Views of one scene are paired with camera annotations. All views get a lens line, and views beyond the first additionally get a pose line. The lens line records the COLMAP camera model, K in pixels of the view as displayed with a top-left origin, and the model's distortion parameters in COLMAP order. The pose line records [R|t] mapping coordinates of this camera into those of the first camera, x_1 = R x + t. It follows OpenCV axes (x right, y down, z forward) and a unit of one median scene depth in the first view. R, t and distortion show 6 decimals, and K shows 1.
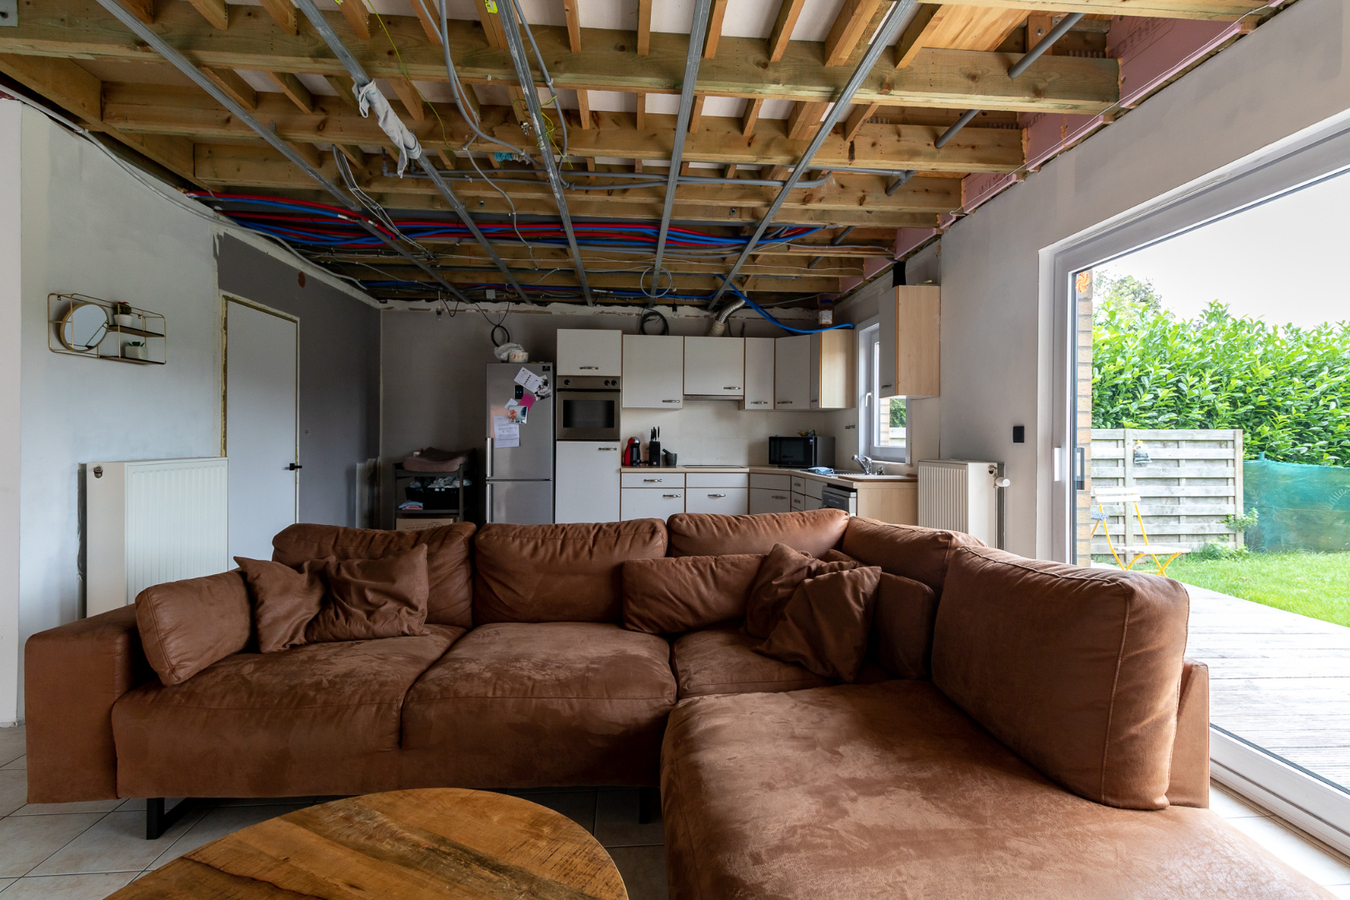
lens RADIAL K [[646.0, 0, 687.9], [0, 646.0, 442.2], [0, 0, 1]] dist [0.000958, 0.000203]
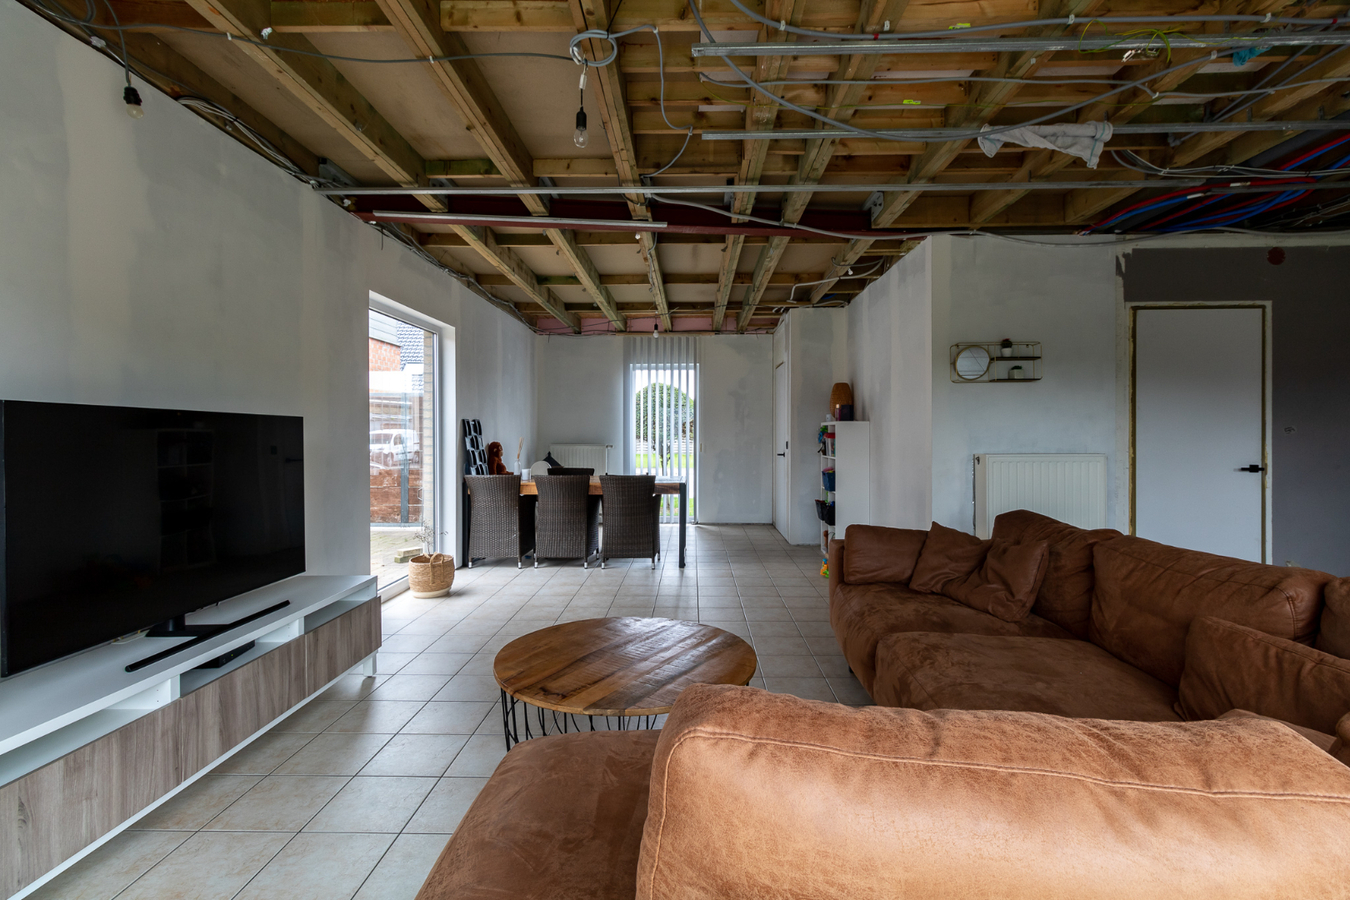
lens RADIAL K [[624.5, 0, 678.7], [0, 624.5, 436.7], [0, 0, 1]] dist [-0.000097, 0.000070]
pose [[-0.114802, -0.008164, -0.993355, 0.424217], [-0.002856, 0.999965, -0.007888, 0.003354], [0.993384, 0.001931, -0.114821, 0.367688]]
